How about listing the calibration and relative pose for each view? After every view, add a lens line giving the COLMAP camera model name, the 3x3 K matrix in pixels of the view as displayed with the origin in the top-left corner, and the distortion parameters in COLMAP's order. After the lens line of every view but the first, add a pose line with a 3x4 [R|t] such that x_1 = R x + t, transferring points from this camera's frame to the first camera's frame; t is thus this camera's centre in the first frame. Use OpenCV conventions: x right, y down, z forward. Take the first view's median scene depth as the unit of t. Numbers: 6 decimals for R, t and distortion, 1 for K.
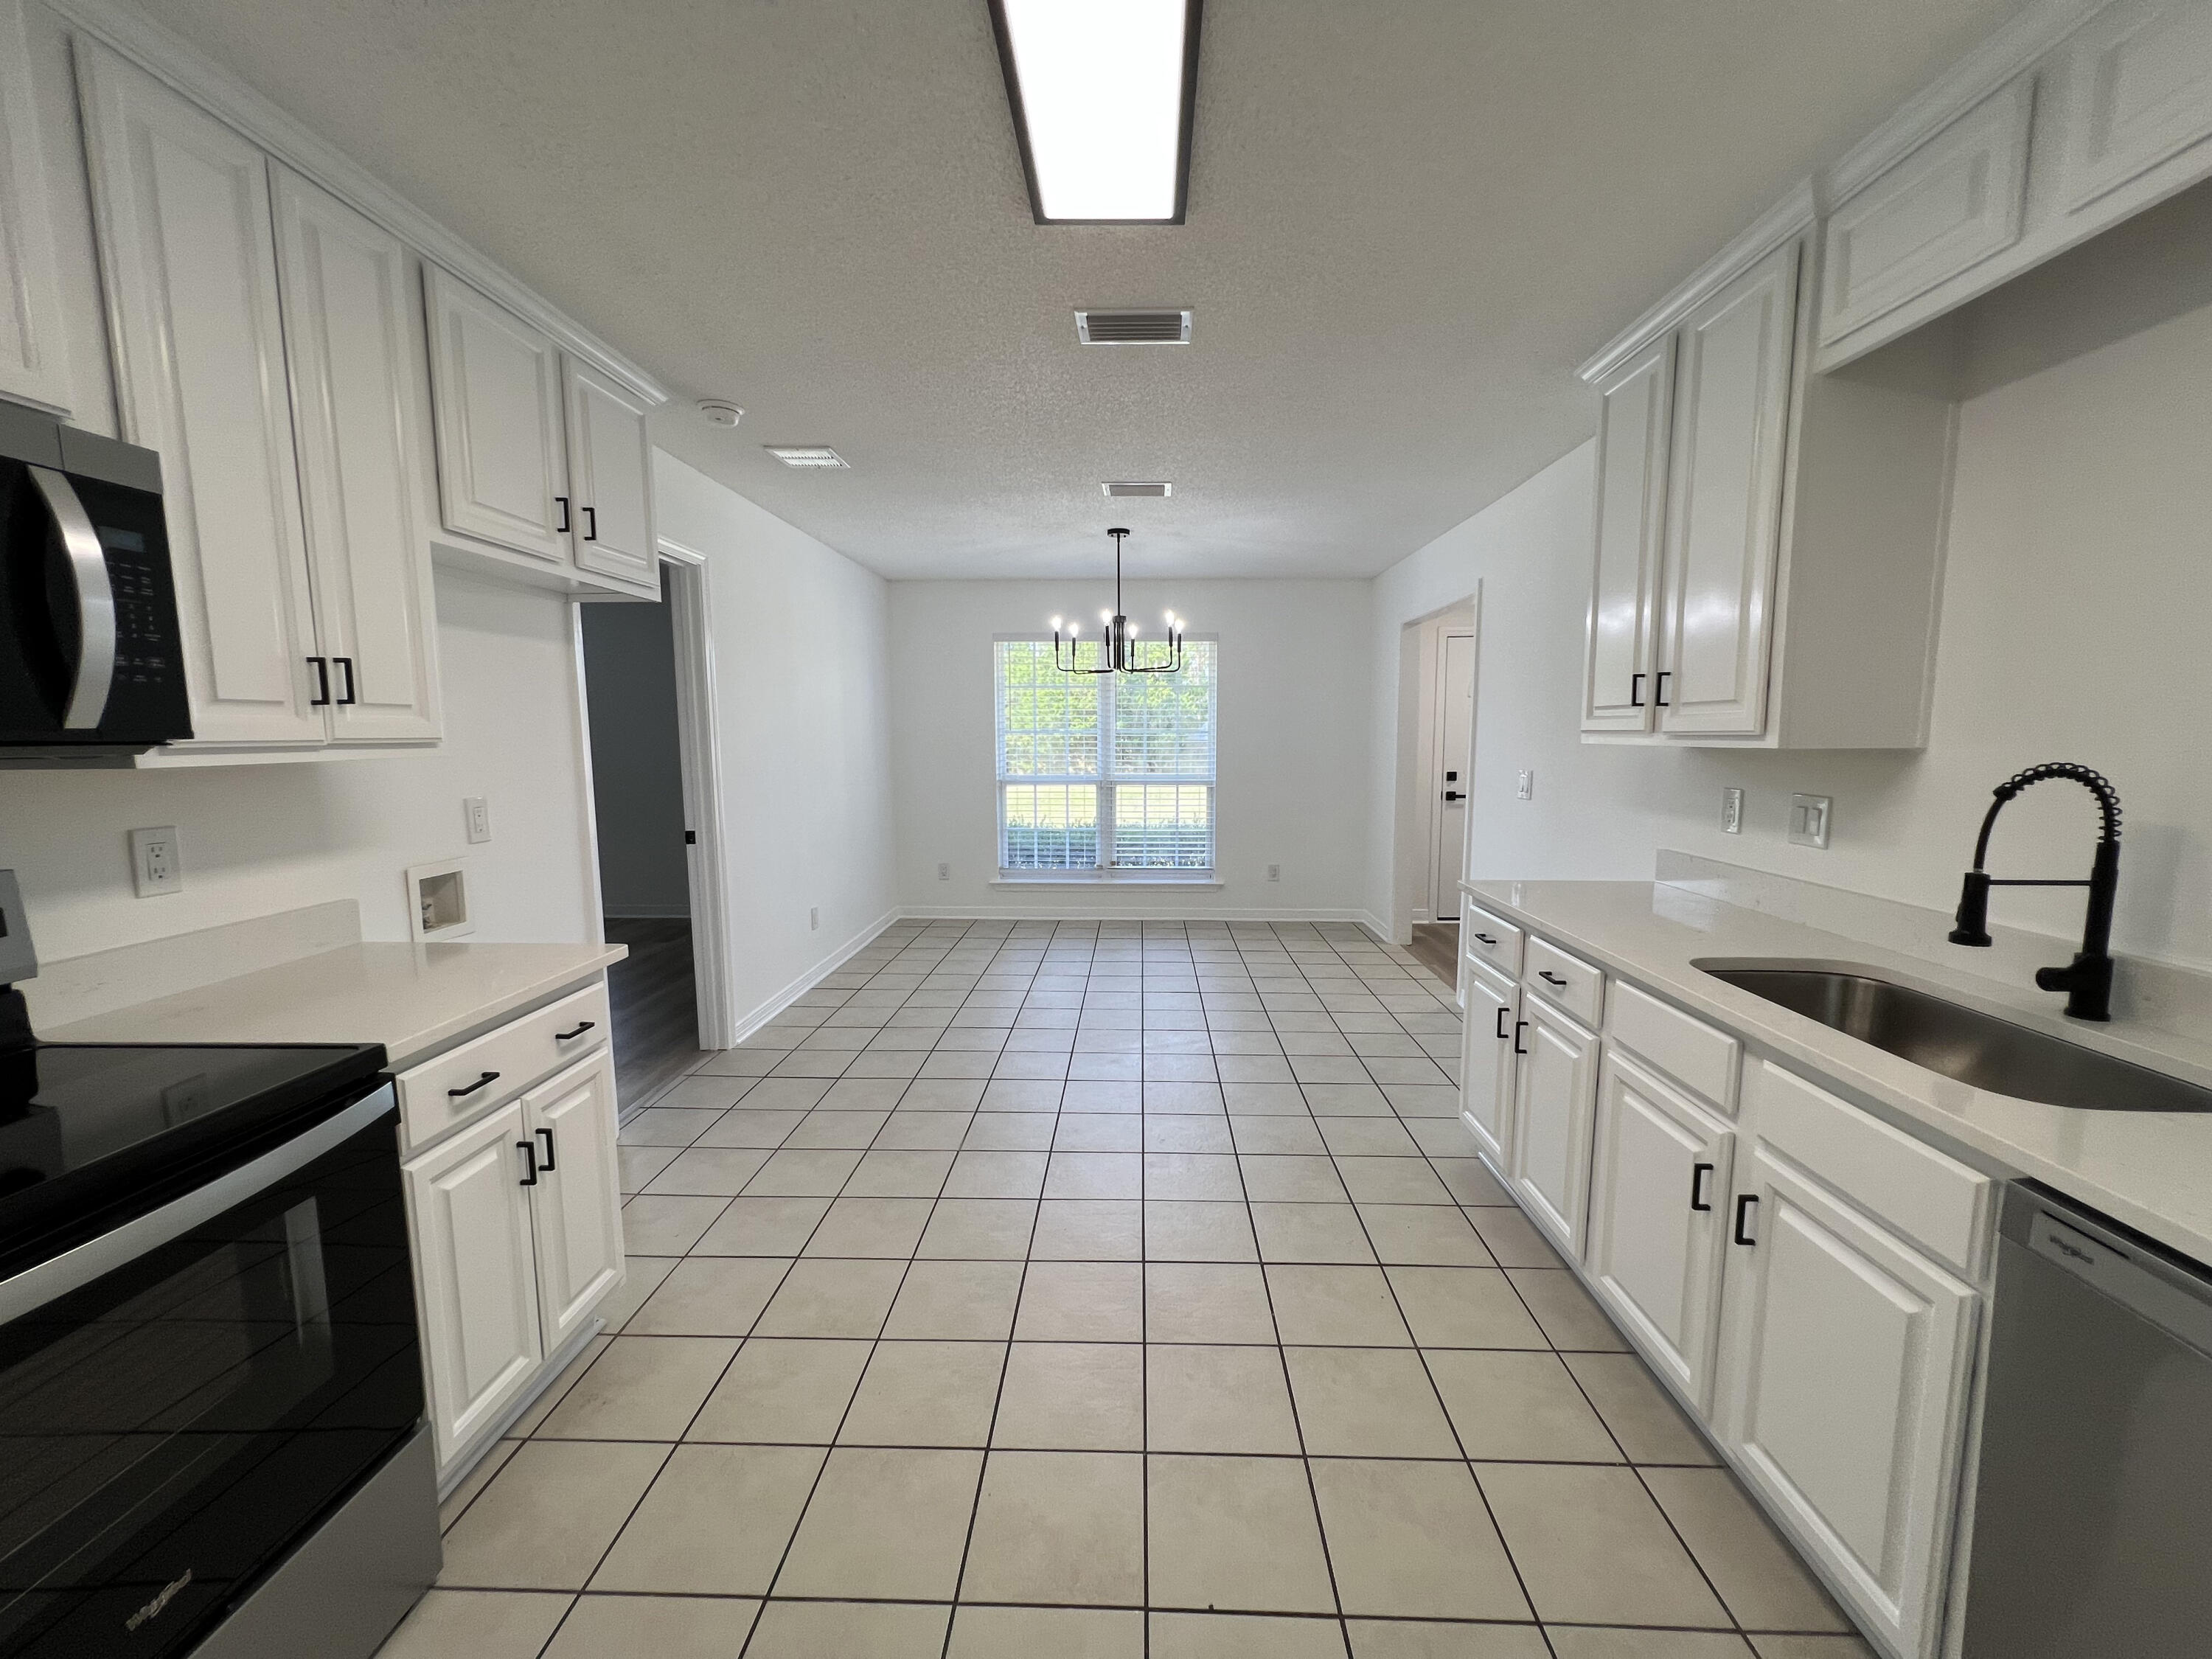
lens RADIAL K [[897.8, 0, 1106.4], [0, 897.8, 826.7], [0, 0, 1]] dist [0.001108, 0.000060]
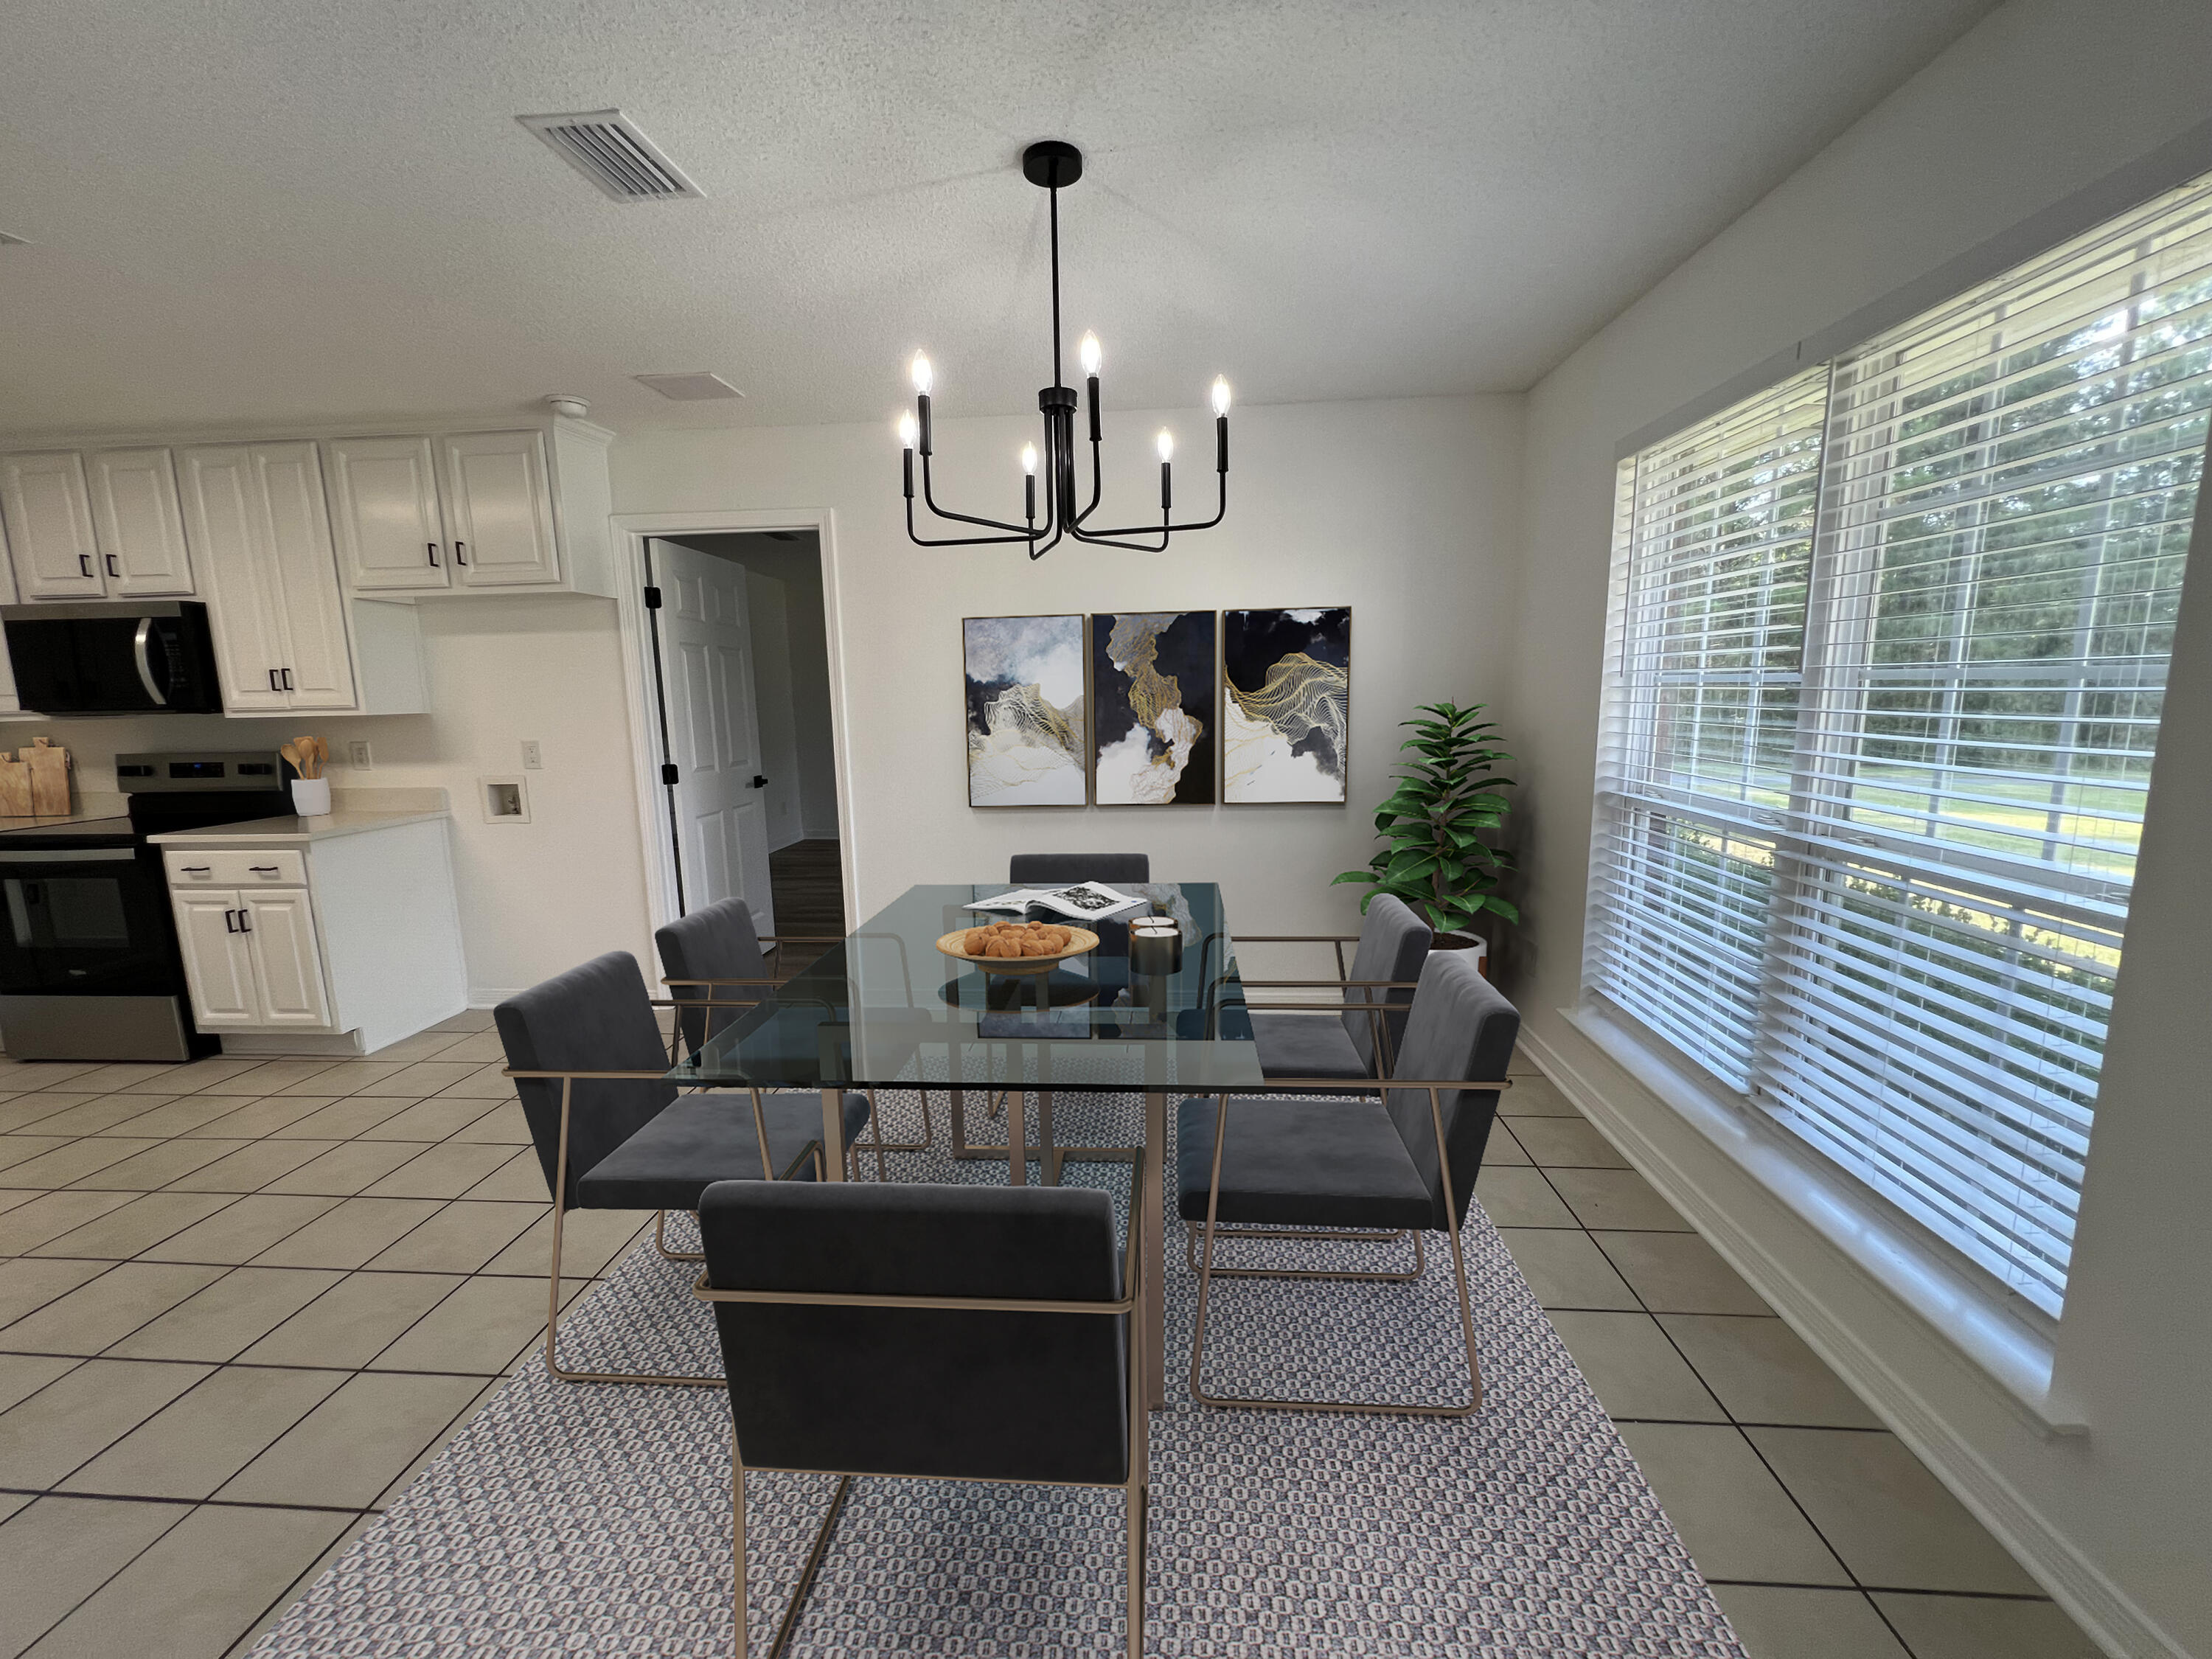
lens RADIAL K [[897.8, 0, 1103.0], [0, 897.8, 828.4], [0, 0, 1]] dist [0.001108, 0.000060]
pose [[-0.032490, 0.168453, -0.985174, 1.185901], [-0.094453, 0.980766, 0.170814, -0.341242], [0.994999, 0.098603, -0.015954, 2.828499]]
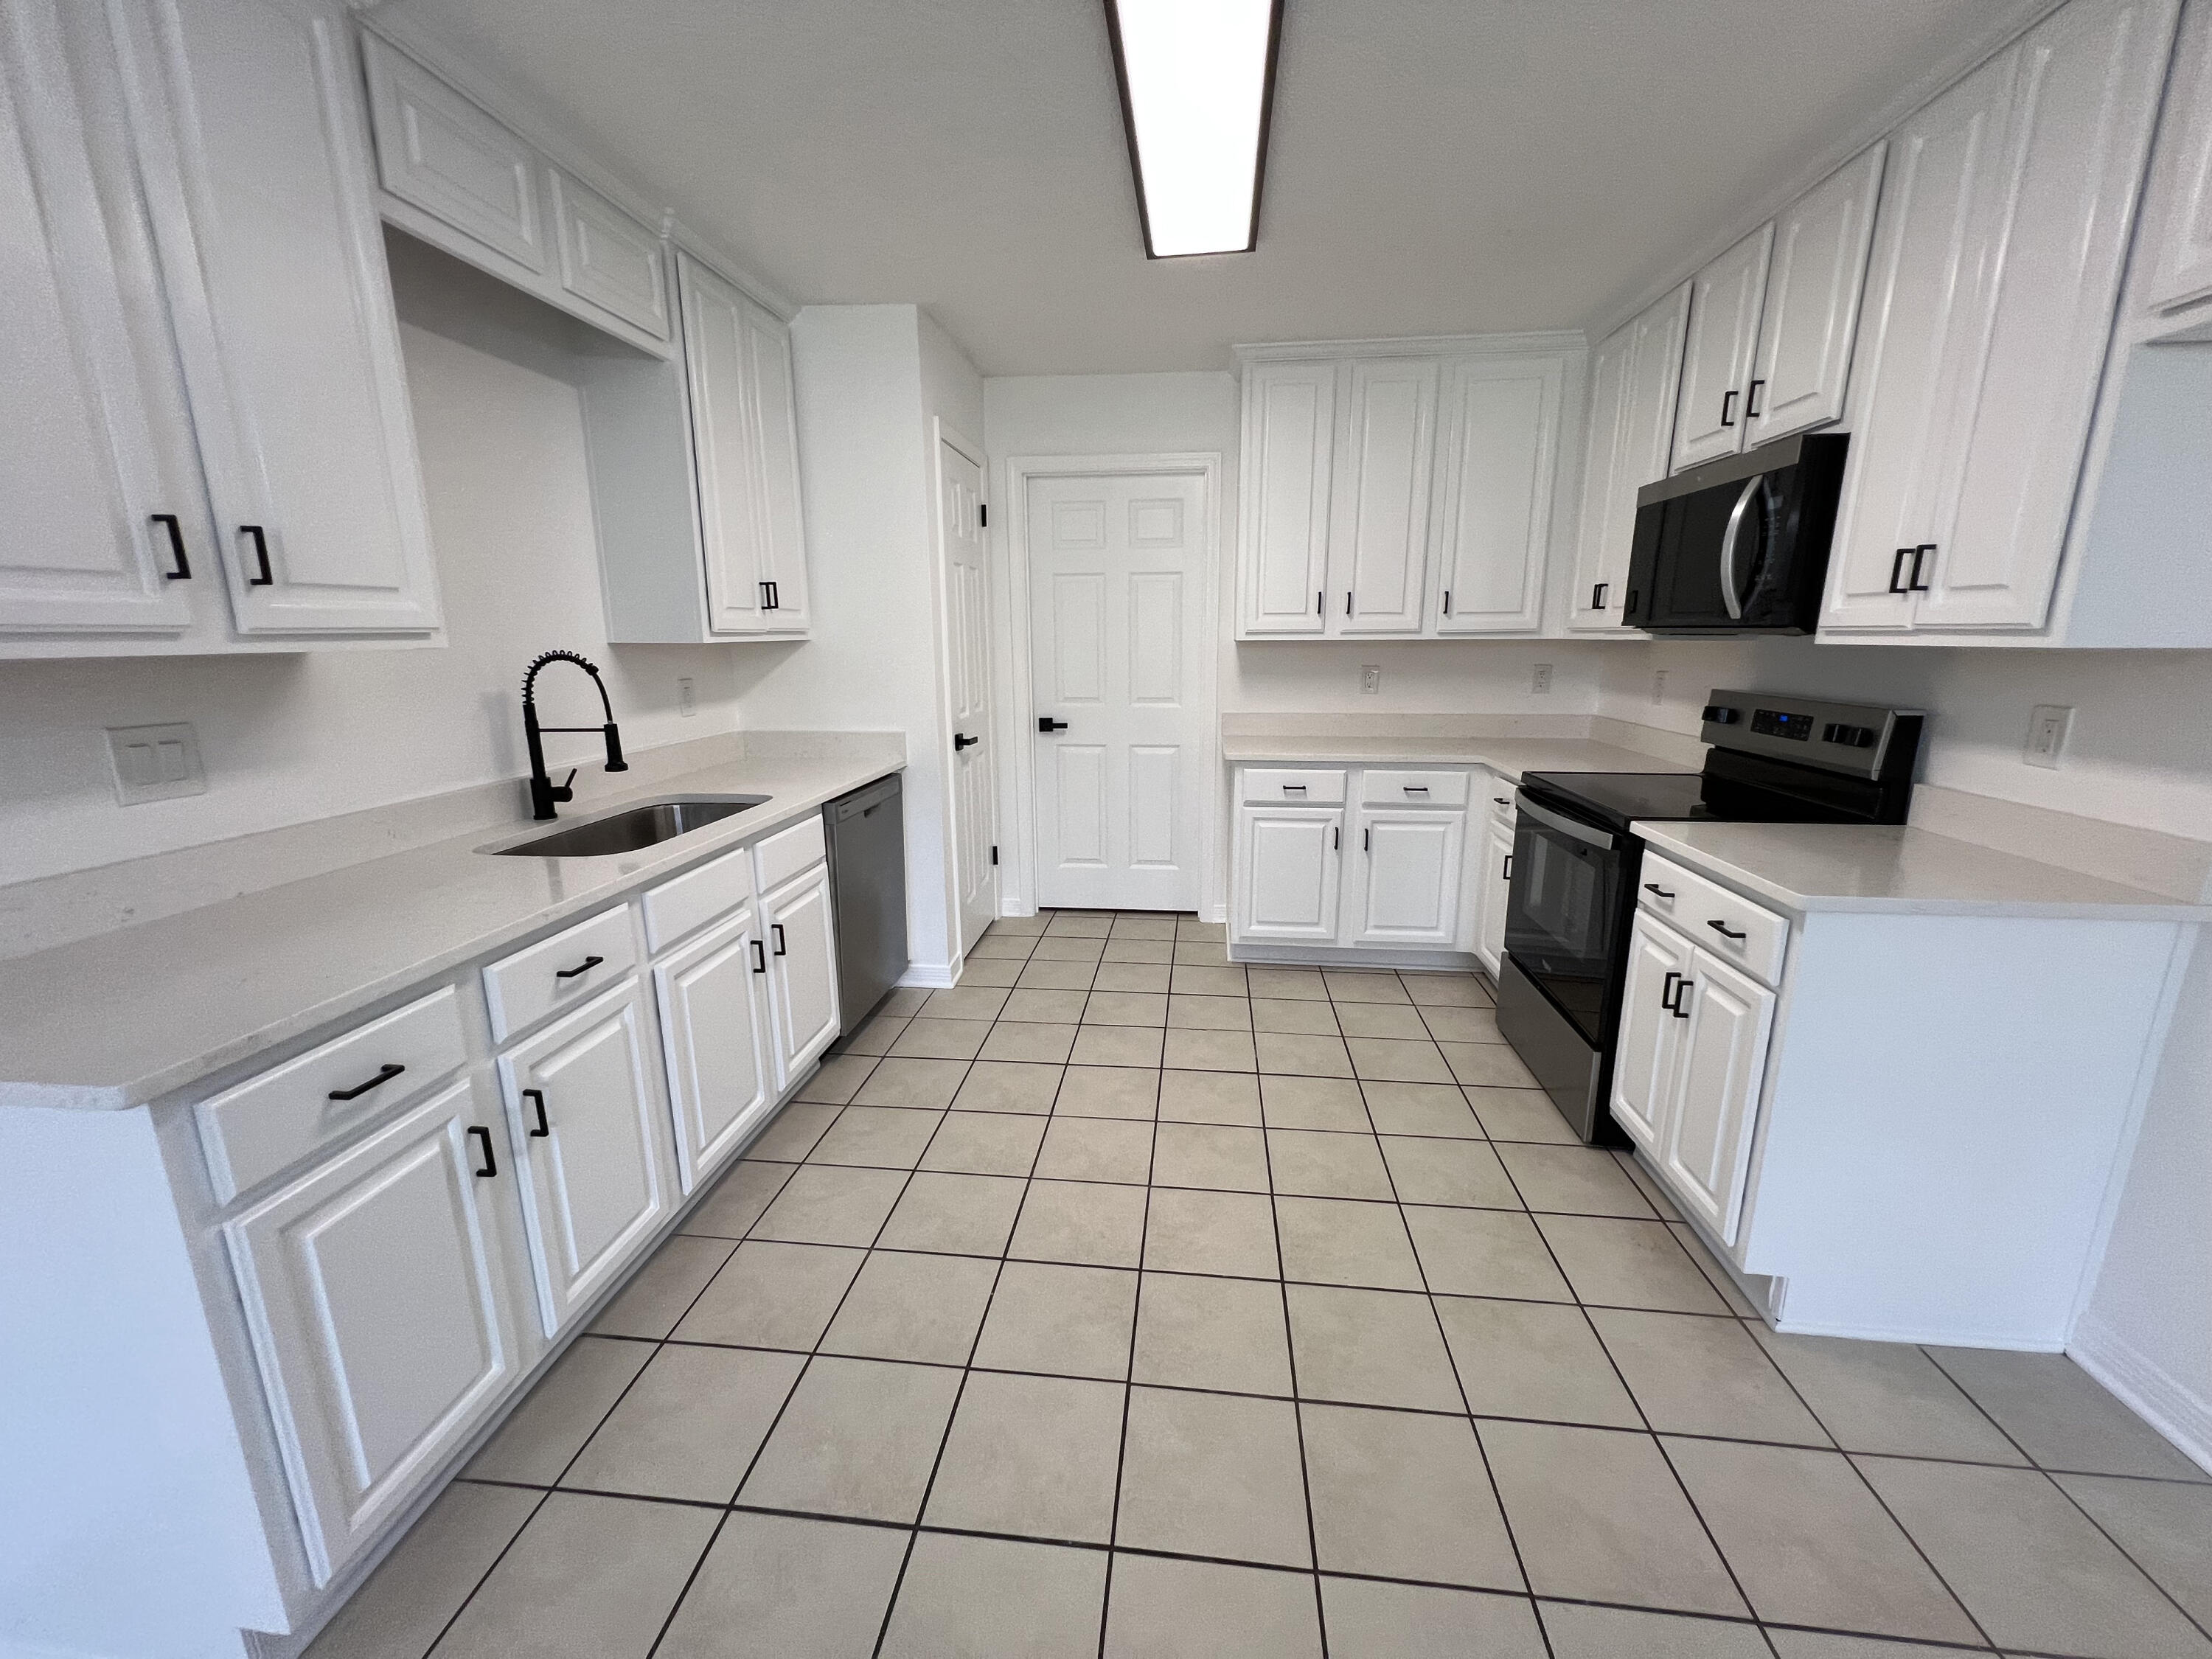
lens RADIAL K [[897.8, 0, 1101.3], [0, 897.8, 837.9], [0, 0, 1]] dist [0.001108, 0.000060]
pose [[-0.997430, 0.006990, 0.071300, 0.026072], [0.030422, 0.942367, 0.333196, -0.228206], [-0.064862, 0.334509, -0.940158, 2.020170]]
